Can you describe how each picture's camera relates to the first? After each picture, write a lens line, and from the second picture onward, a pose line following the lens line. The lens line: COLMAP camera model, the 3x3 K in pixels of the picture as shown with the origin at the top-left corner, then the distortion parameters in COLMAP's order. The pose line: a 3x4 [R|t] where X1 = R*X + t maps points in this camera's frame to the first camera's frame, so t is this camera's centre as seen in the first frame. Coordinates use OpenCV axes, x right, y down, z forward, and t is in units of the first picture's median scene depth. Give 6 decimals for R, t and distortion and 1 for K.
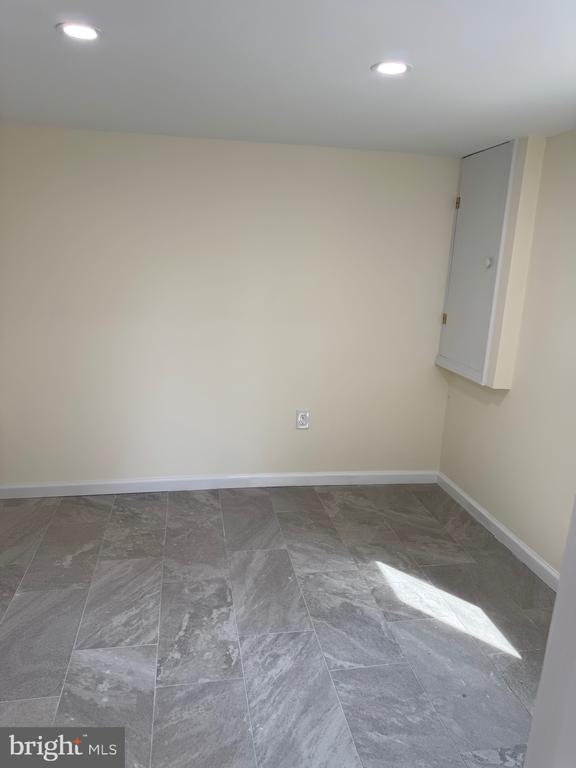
lens RADIAL K [[558.6, 0, 283.9], [0, 558.6, 384.9], [0, 0, 1]] dist [0.057058, -0.004220]
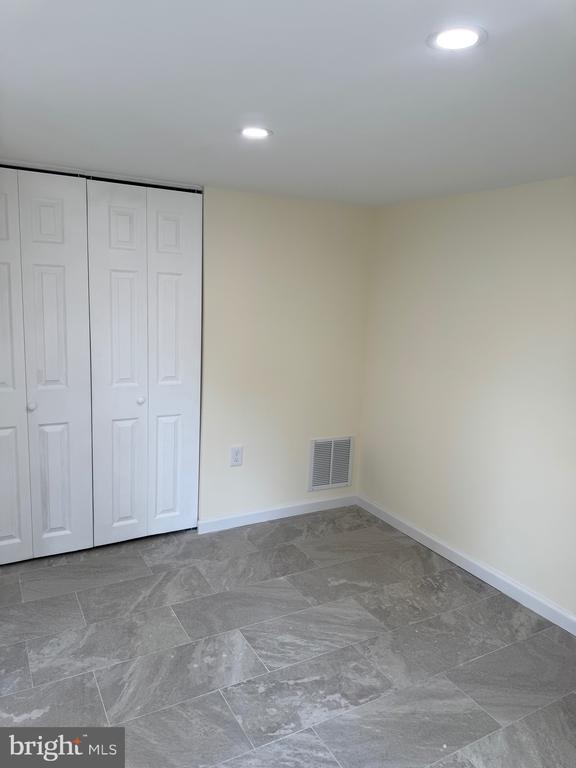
lens RADIAL K [[558.6, 0, 283.9], [0, 558.6, 384.9], [0, 0, 1]] dist [0.057058, -0.004220]
pose [[0.341420, 0.148417, -0.928119, 0.606974], [-0.251977, 0.965761, 0.061743, -0.115387], [0.905505, 0.212785, 0.367128, 0.463773]]
